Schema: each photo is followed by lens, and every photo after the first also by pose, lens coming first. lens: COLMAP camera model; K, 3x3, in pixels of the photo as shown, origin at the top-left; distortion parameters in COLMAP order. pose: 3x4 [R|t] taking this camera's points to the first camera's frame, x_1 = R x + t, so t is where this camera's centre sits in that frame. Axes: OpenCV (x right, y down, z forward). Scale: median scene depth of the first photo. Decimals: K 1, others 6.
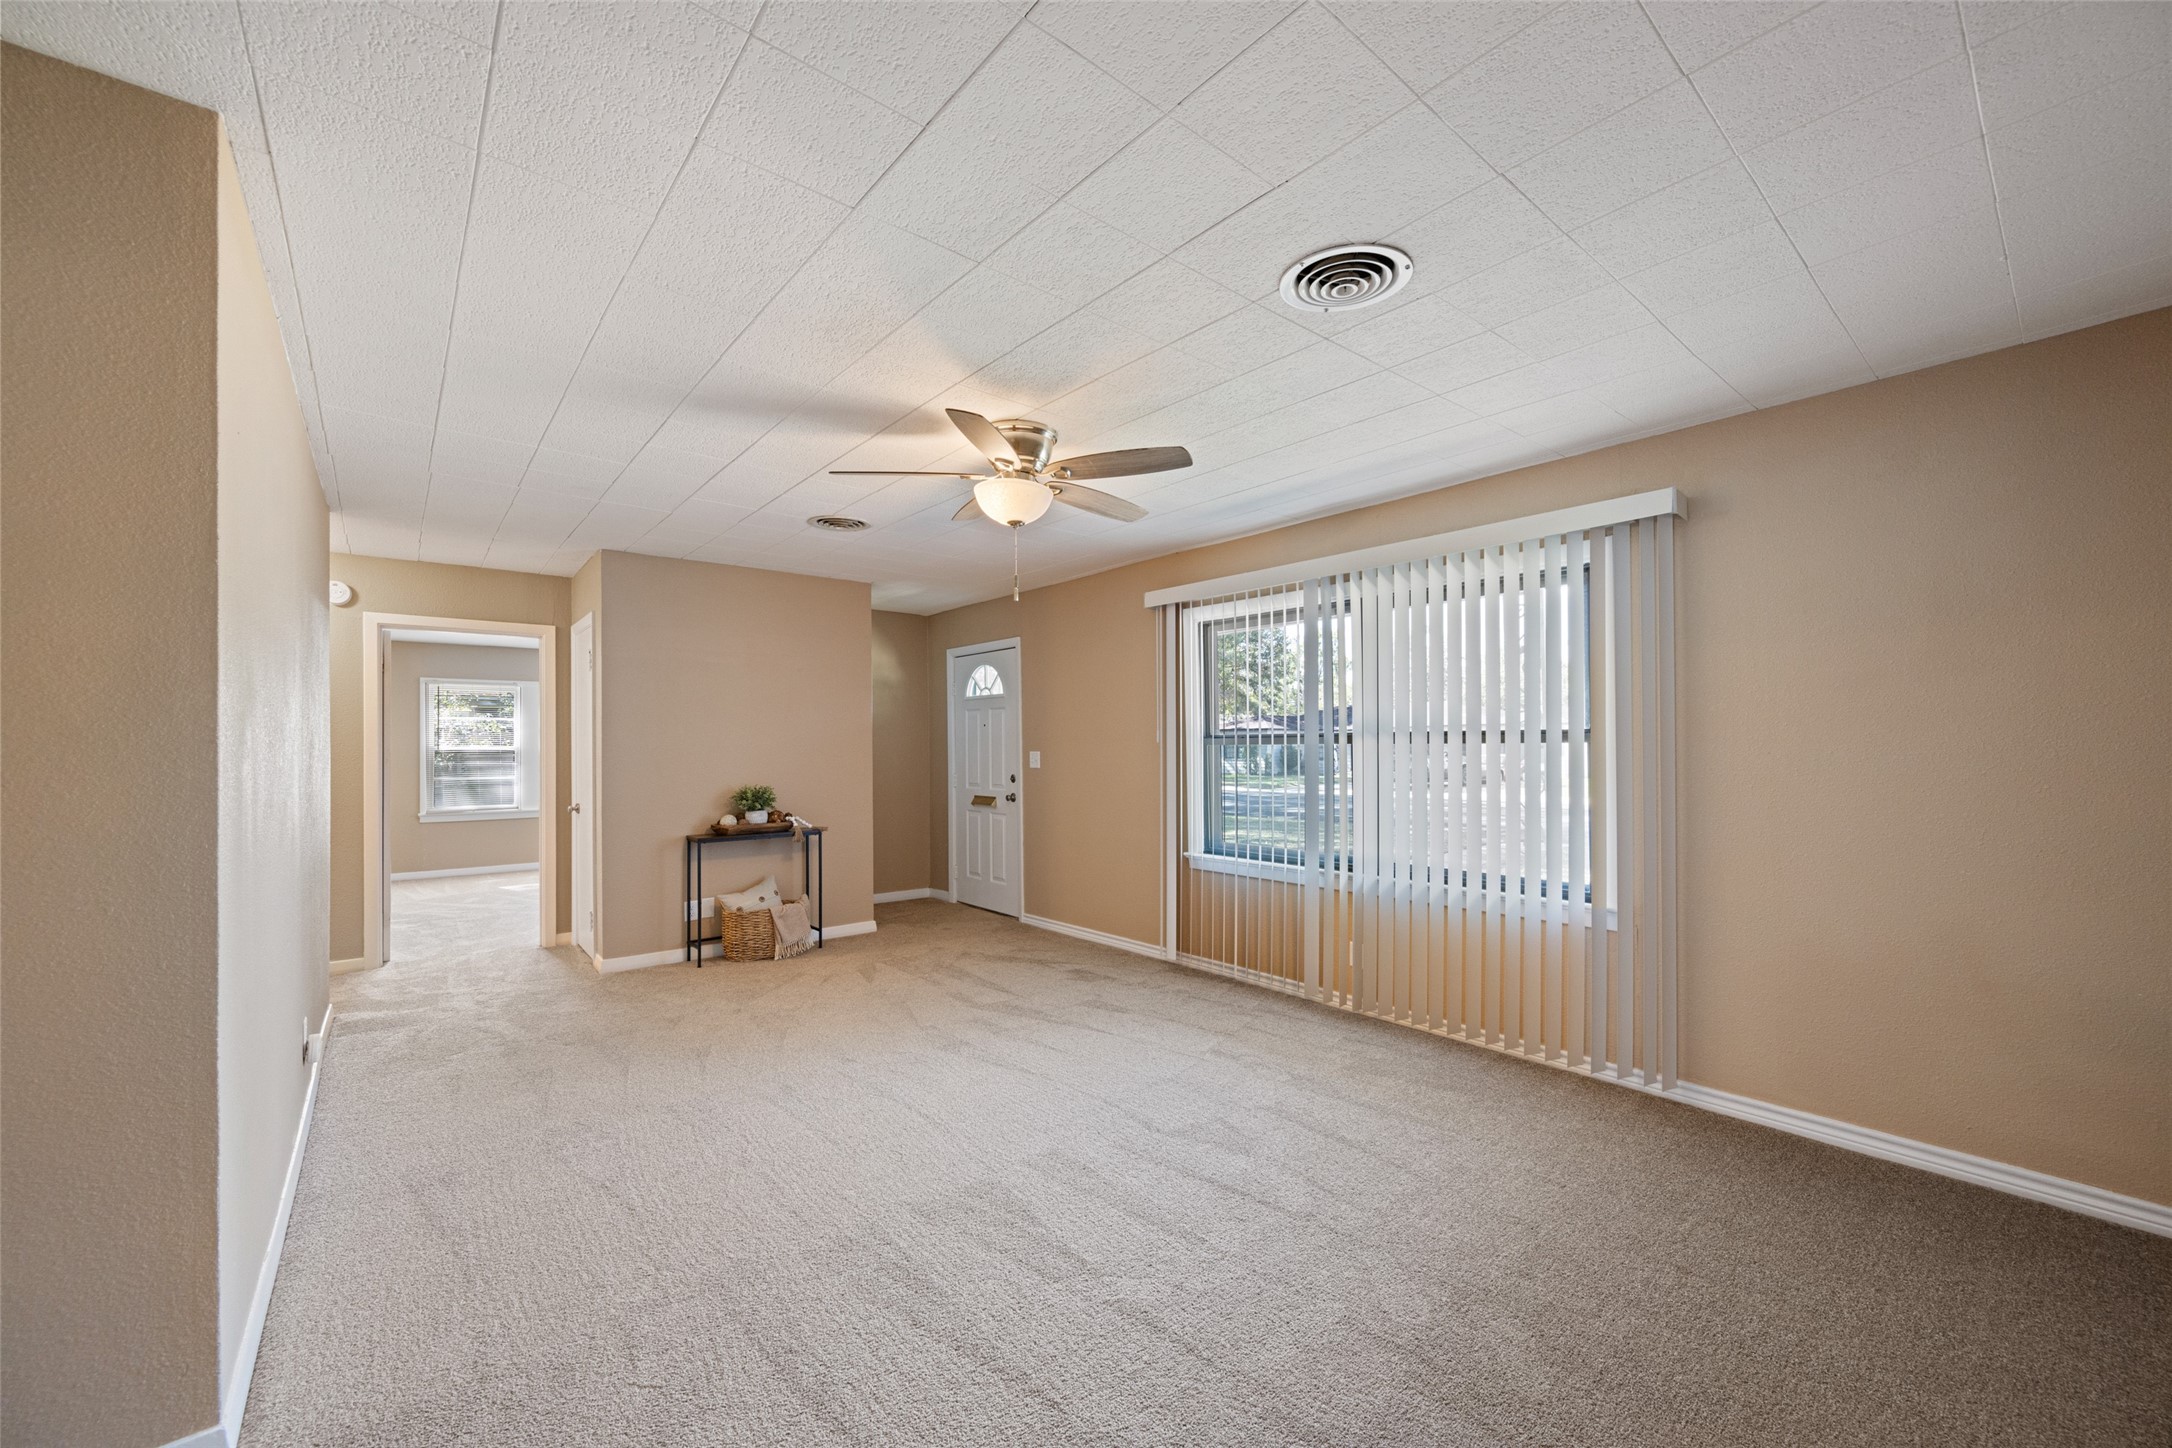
lens RADIAL K [[847.4, 0, 1089.3], [0, 847.4, 738.9], [0, 0, 1]] dist [-0.000583, 0.000523]
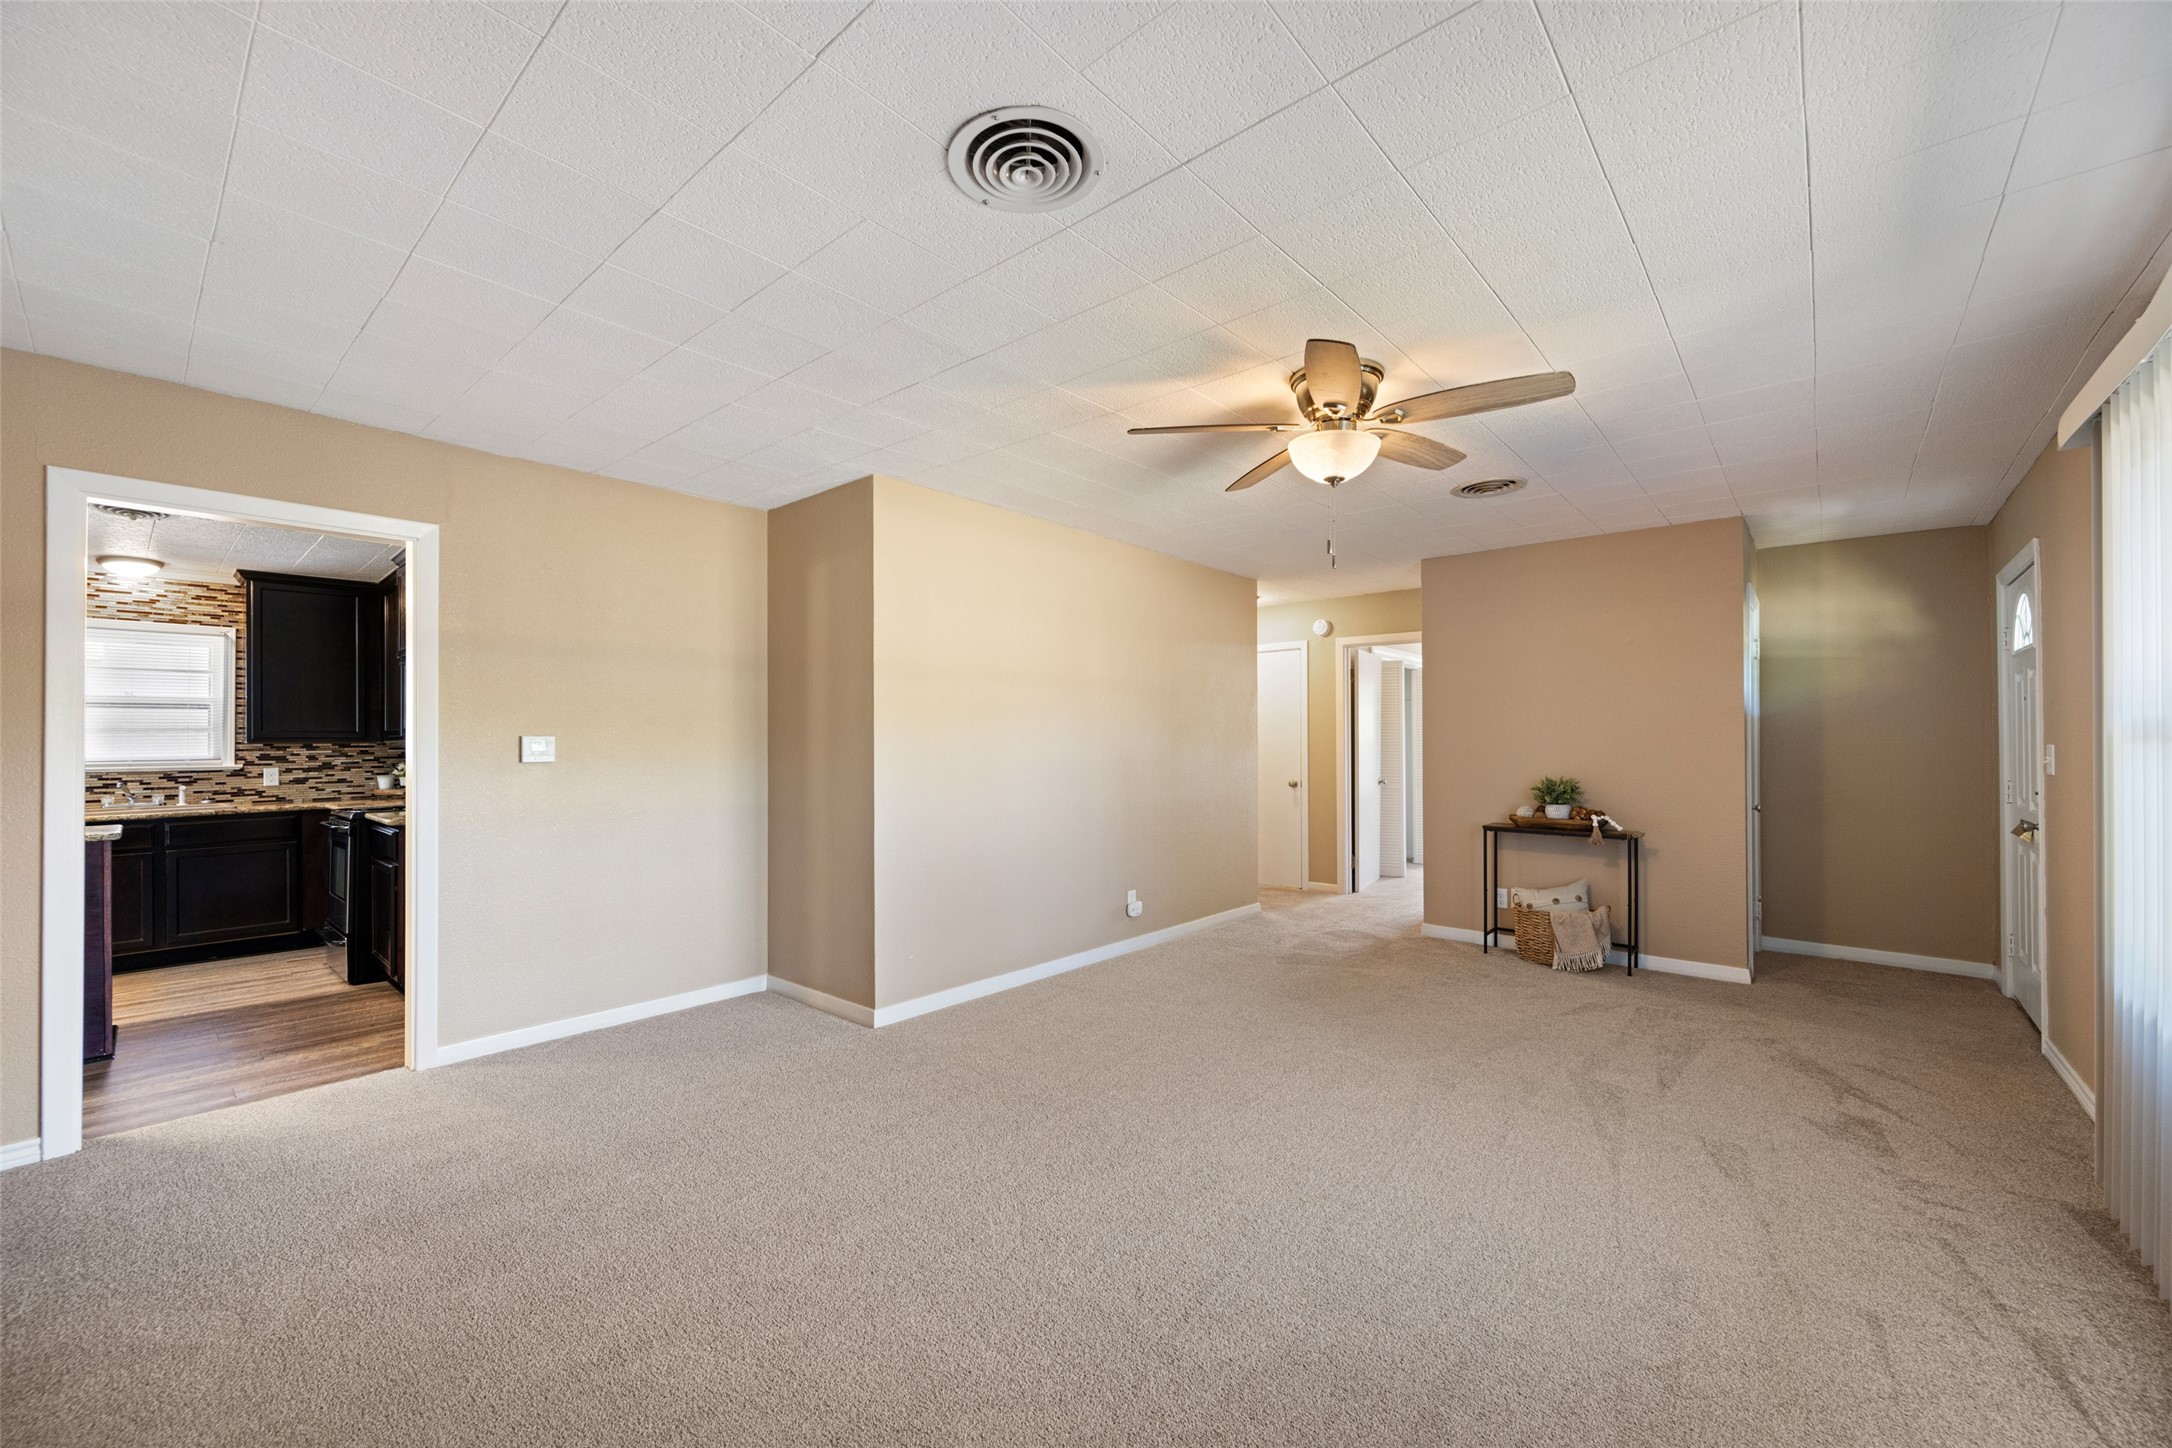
lens RADIAL K [[847.4, 0, 1092.6], [0, 847.4, 735.4], [0, 0, 1]] dist [-0.000583, 0.000523]
pose [[0.167893, 0.001380, -0.985804, 0.446034], [0.006513, 0.999976, 0.002509, 0.004294], [0.985784, -0.006841, 0.167880, 0.365106]]
